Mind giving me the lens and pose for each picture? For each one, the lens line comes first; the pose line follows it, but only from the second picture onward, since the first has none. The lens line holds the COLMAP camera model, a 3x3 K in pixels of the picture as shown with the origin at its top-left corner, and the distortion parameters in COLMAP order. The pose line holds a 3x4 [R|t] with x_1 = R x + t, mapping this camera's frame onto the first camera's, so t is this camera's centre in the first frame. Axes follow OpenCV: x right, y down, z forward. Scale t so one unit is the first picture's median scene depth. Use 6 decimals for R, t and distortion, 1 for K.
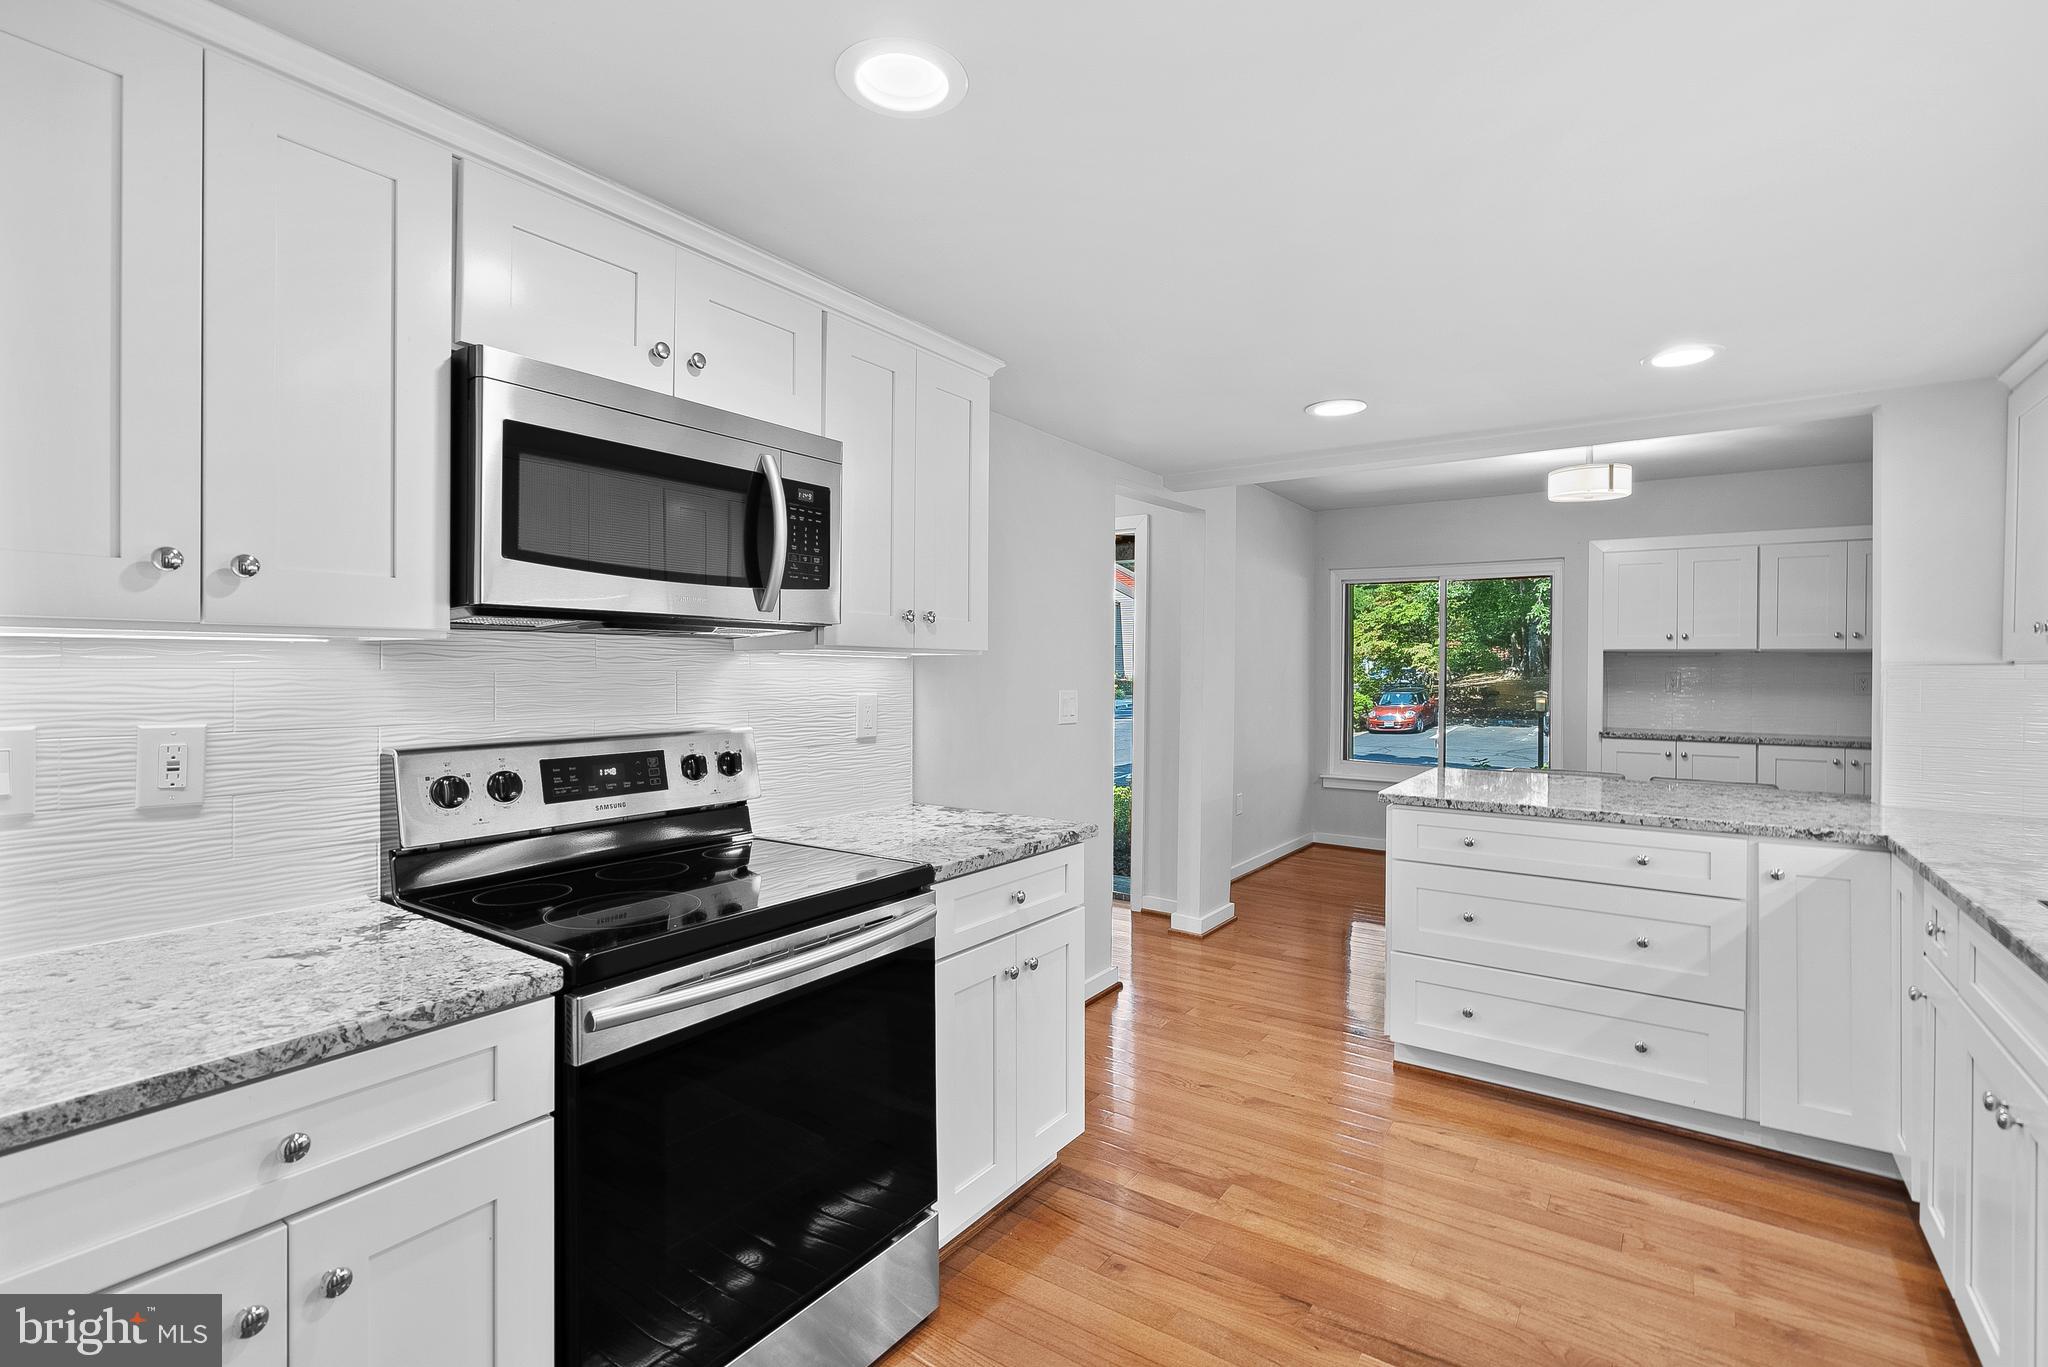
lens RADIAL K [[932.4, 0, 1027.2], [0, 932.4, 670.2], [0, 0, 1]] dist [-0.013453, 0.005997]
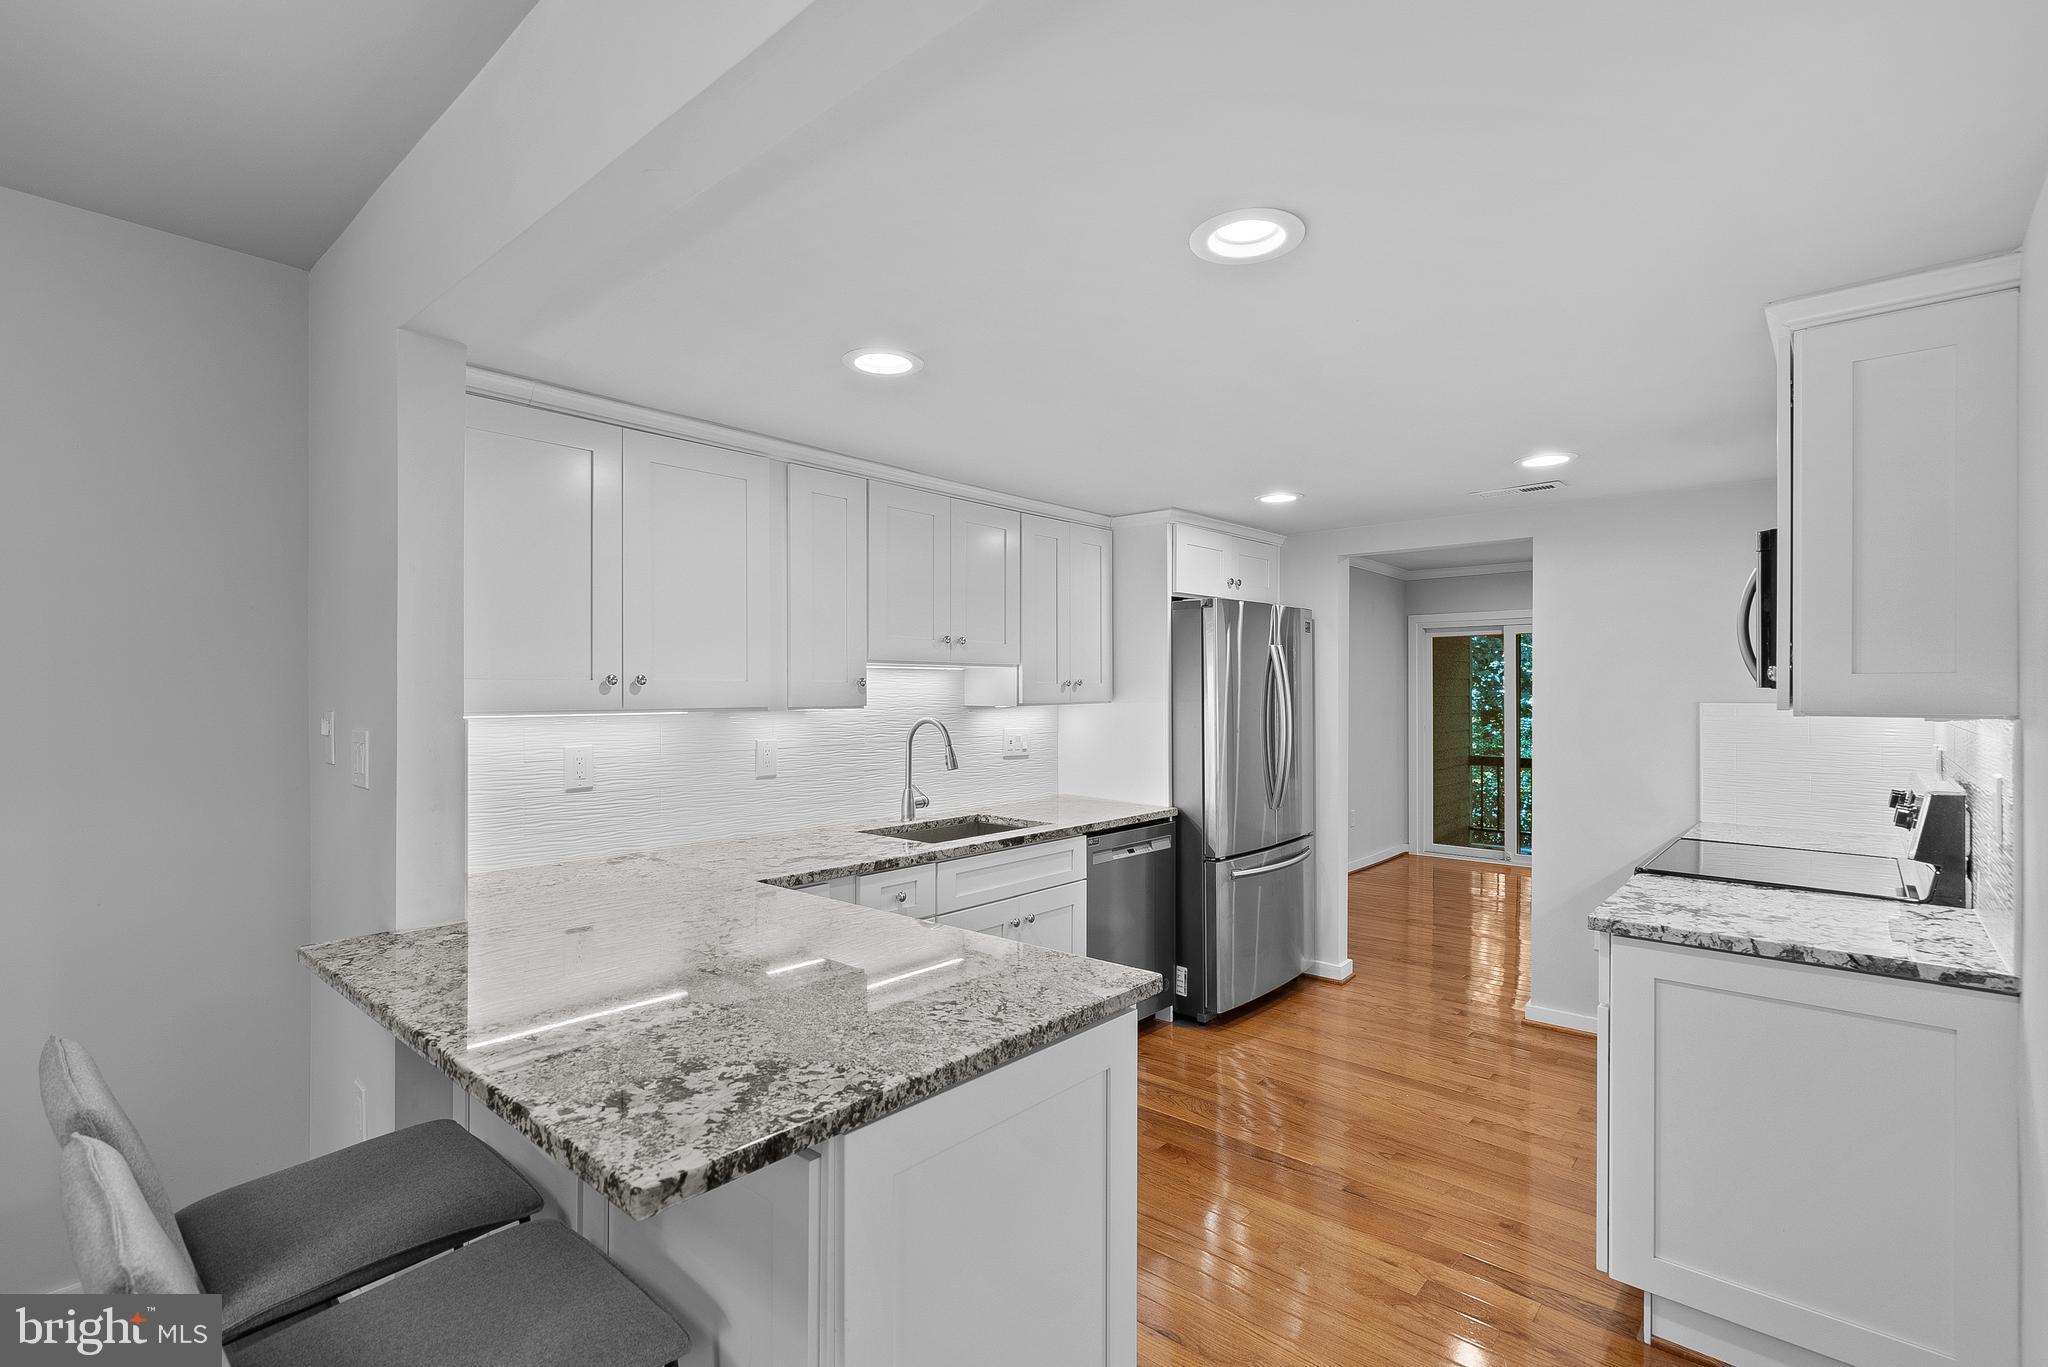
lens RADIAL K [[942.6, 0, 1012.5], [0, 942.6, 689.3], [0, 0, 1]] dist [-0.001493, 0.001258]
pose [[-0.993320, -0.004291, 0.115317, 0.495145], [-0.004475, 0.999989, -0.001337, -0.035406], [-0.115310, -0.001844, -0.993328, 1.909903]]
